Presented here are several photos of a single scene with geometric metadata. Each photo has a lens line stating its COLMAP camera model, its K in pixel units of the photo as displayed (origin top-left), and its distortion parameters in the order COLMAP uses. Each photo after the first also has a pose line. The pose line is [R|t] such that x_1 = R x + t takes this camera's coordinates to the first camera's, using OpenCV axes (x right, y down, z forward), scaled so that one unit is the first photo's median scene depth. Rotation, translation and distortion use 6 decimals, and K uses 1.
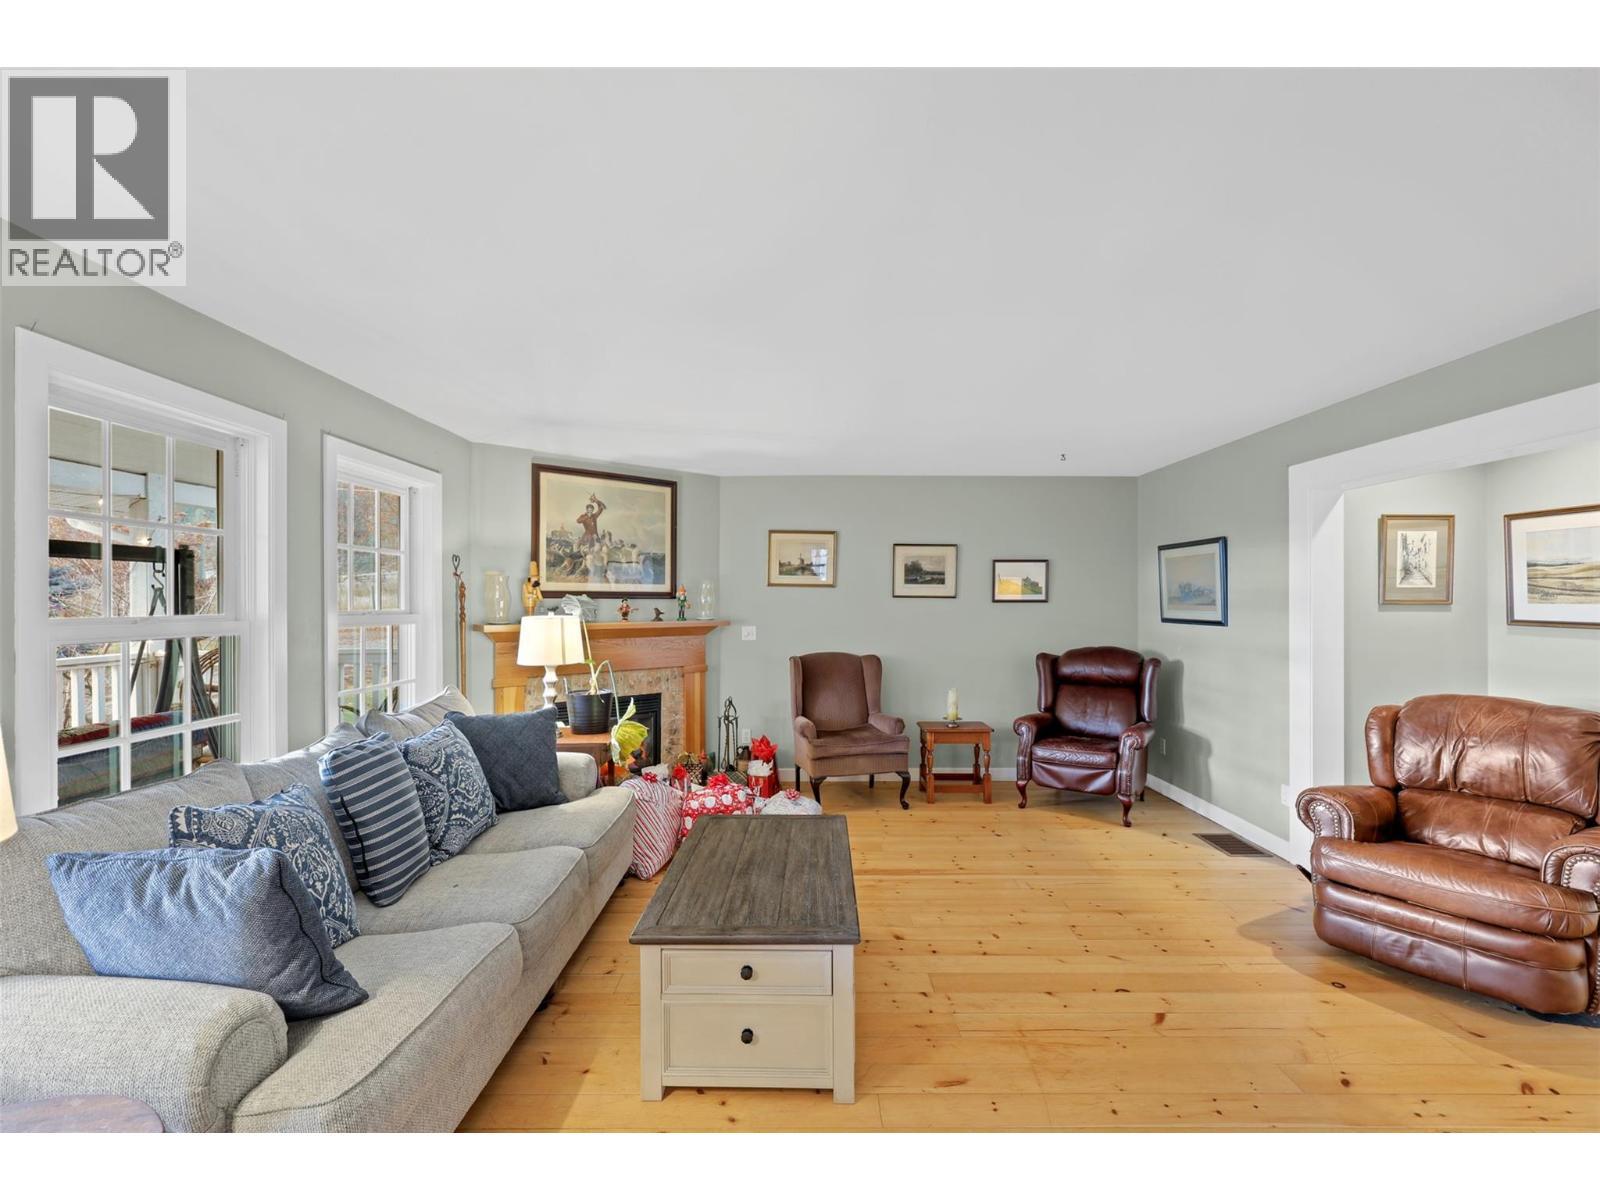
lens RADIAL K [[729.5, 0, 800.0], [0, 729.5, 600.0], [0, 0, 1]] dist [-0.018071, 0.012216]
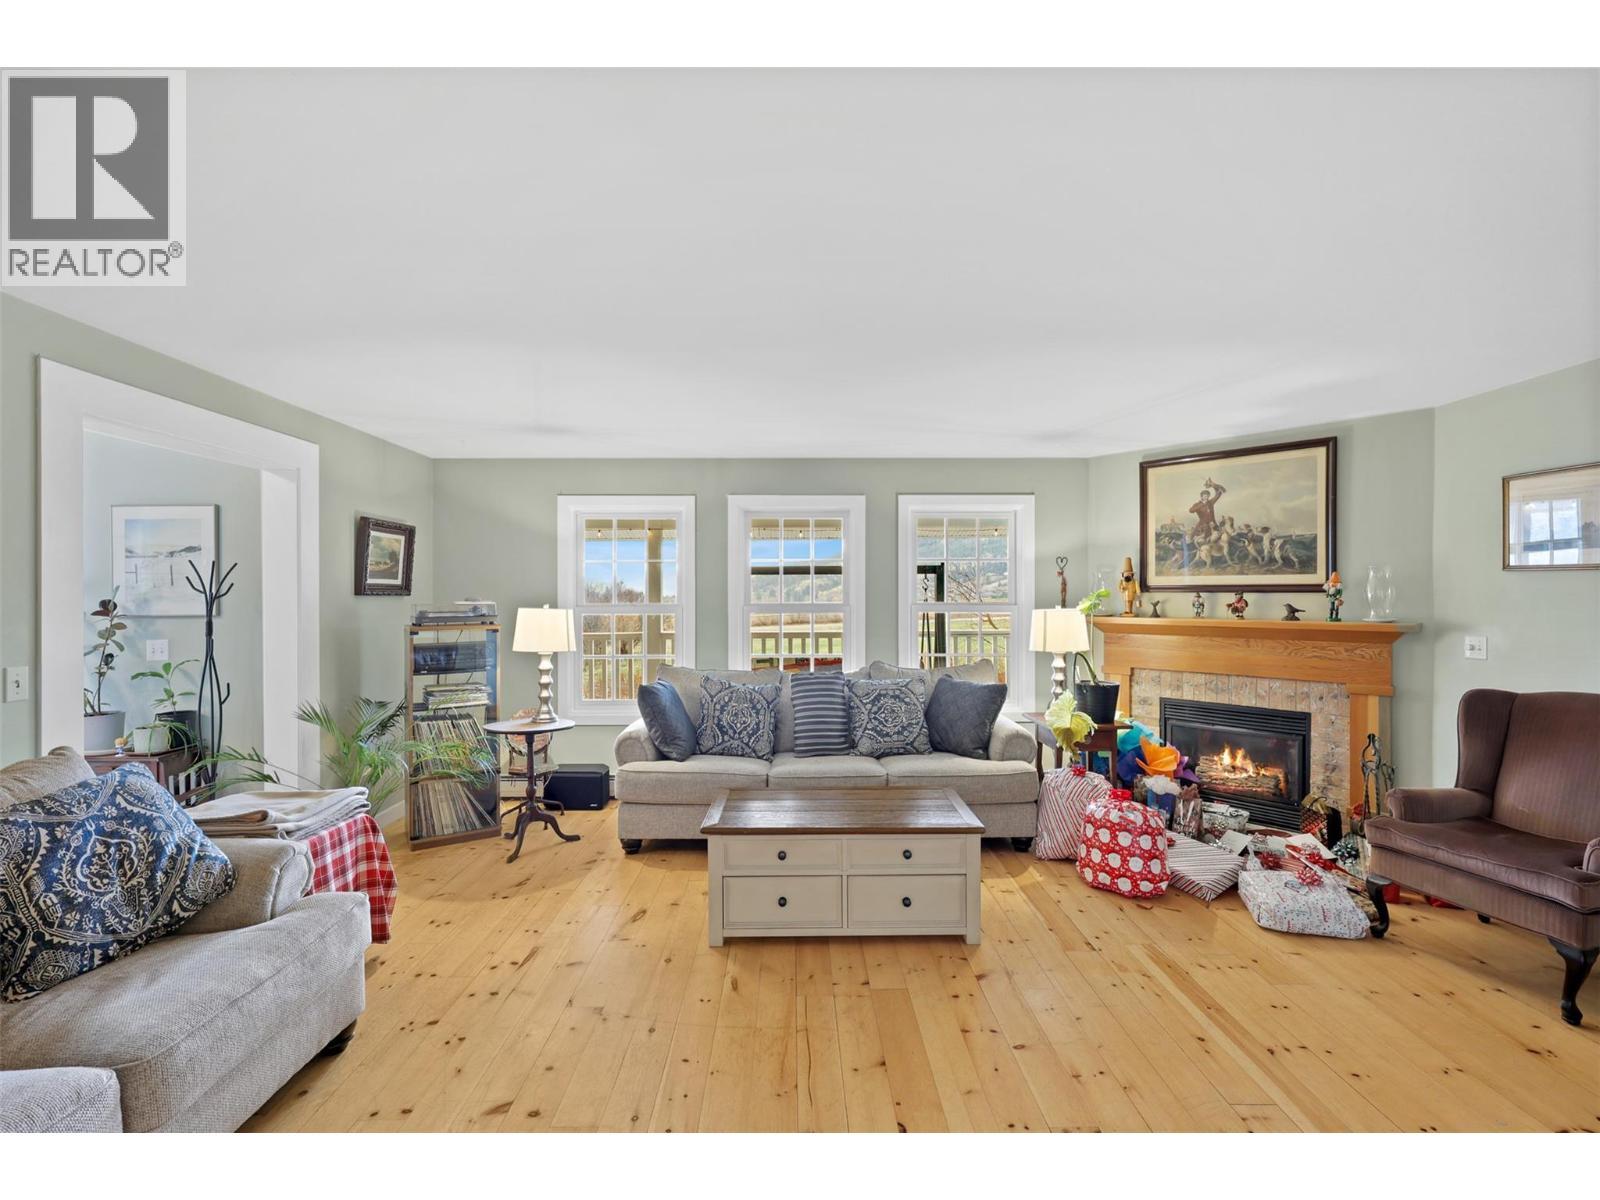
lens RADIAL K [[729.5, 0, 800.0], [0, 729.5, 600.0], [0, 0, 1]] dist [-0.018071, 0.012216]
pose [[0.005612, 0.002664, -0.999981, 0.616922], [-0.000791, 0.999996, 0.002660, 0.005061], [0.999984, 0.000776, 0.005614, 0.473222]]
